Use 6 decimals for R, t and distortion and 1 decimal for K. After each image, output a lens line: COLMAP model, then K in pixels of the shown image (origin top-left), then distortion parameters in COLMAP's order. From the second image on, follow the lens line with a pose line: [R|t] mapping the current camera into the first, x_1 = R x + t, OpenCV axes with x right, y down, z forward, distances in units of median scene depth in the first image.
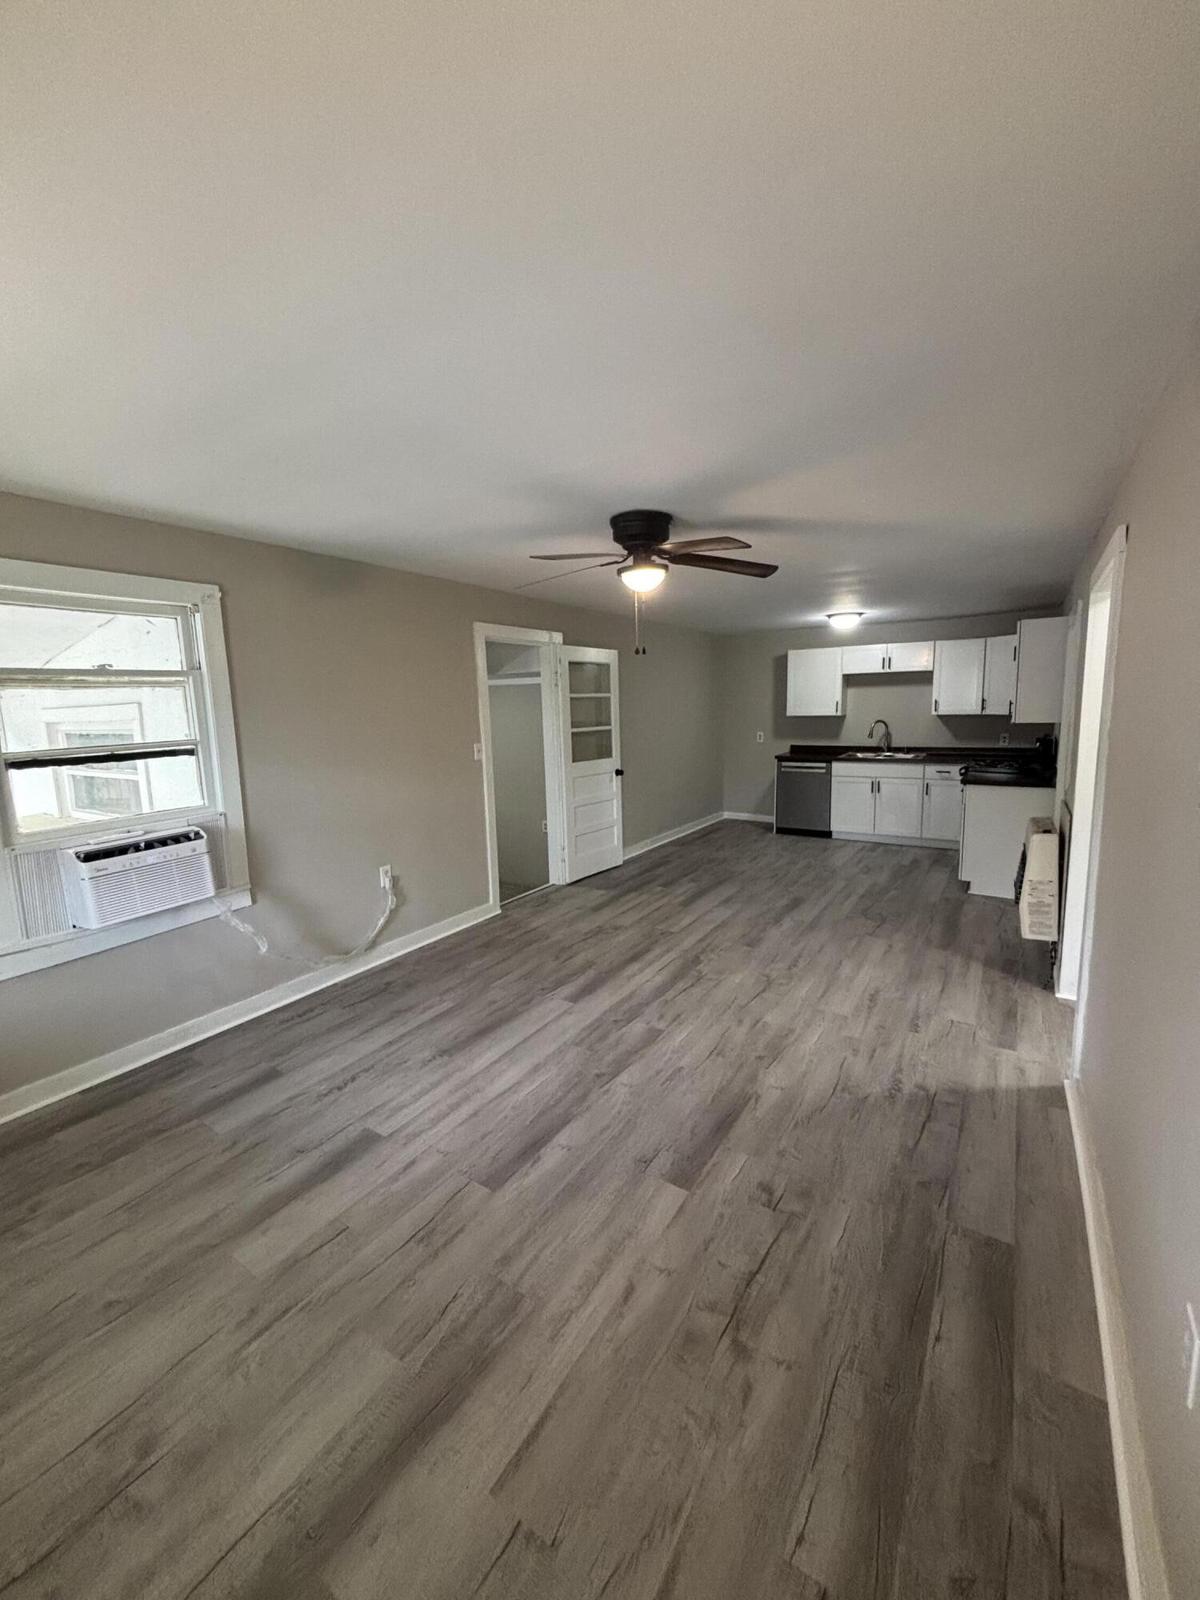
lens RADIAL K [[658.3, 0, 600.0], [0, 658.3, 800.0], [0, 0, 1]] dist [-0.000429, -0.000040]
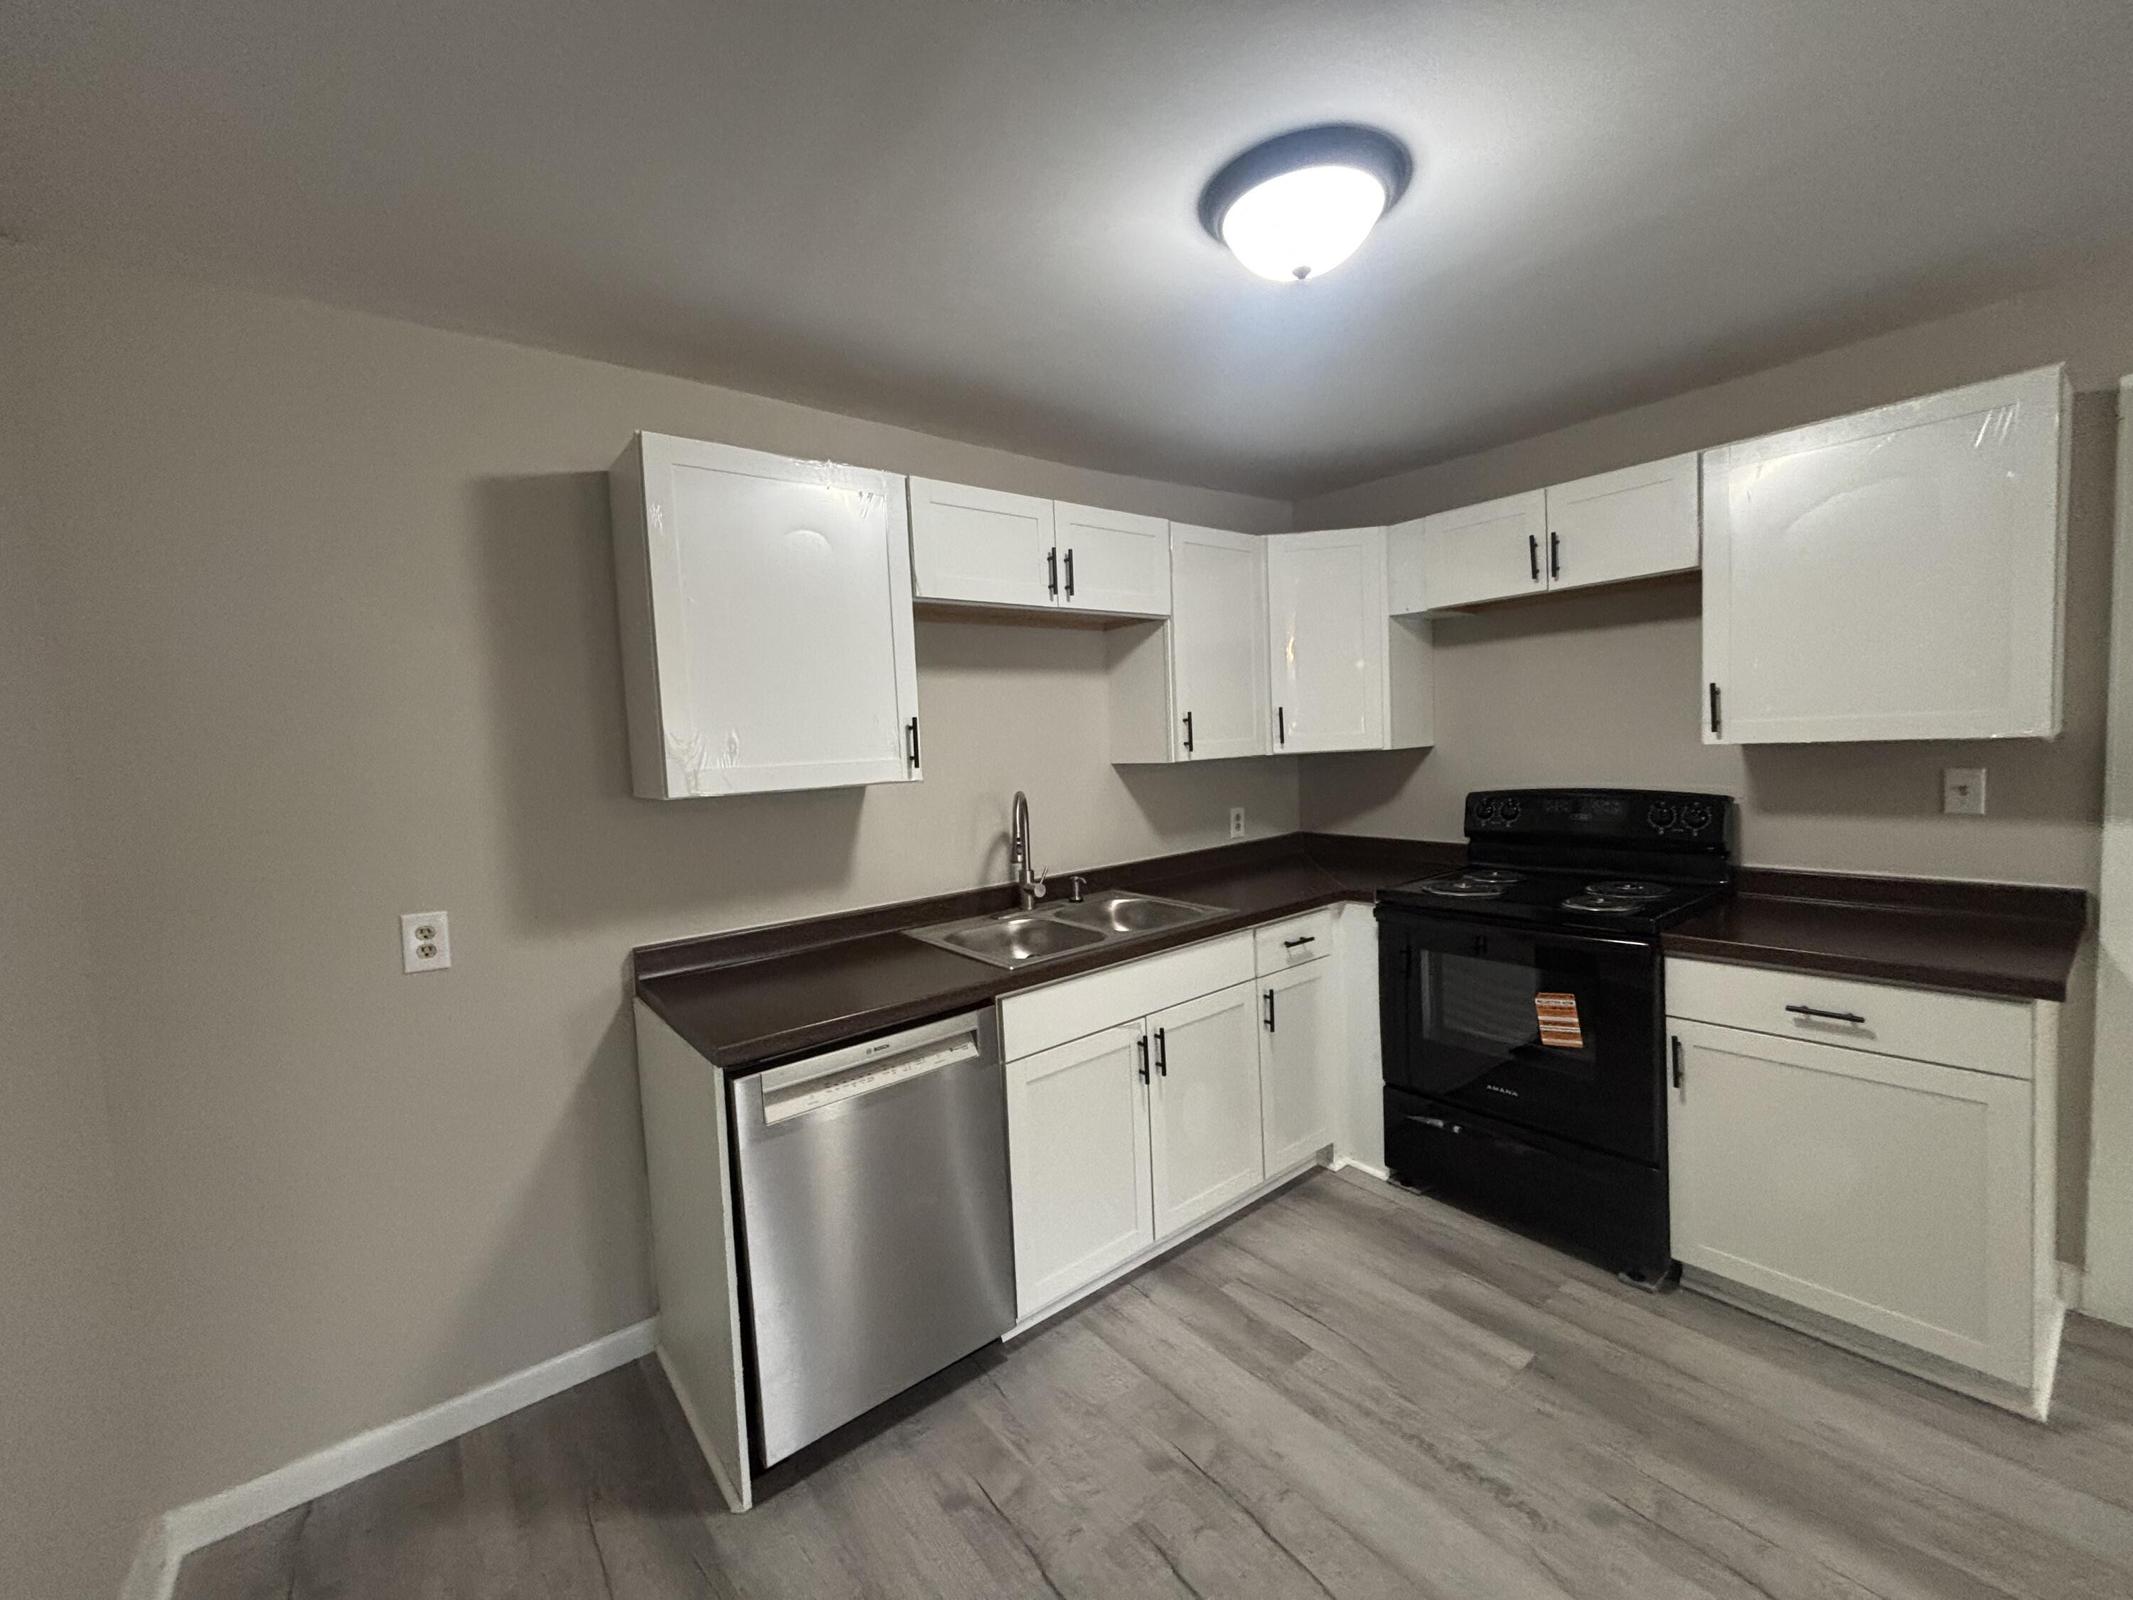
lens RADIAL K [[877.6, 0, 1066.5], [0, 877.6, 800.0], [0, 0, 1]] dist [-0.000429, -0.000040]
pose [[0.279423, -0.063122, 0.958091, 0.094542], [0.169125, 0.985471, 0.015602, -0.121154], [-0.945156, 0.157677, 0.286039, 0.888912]]
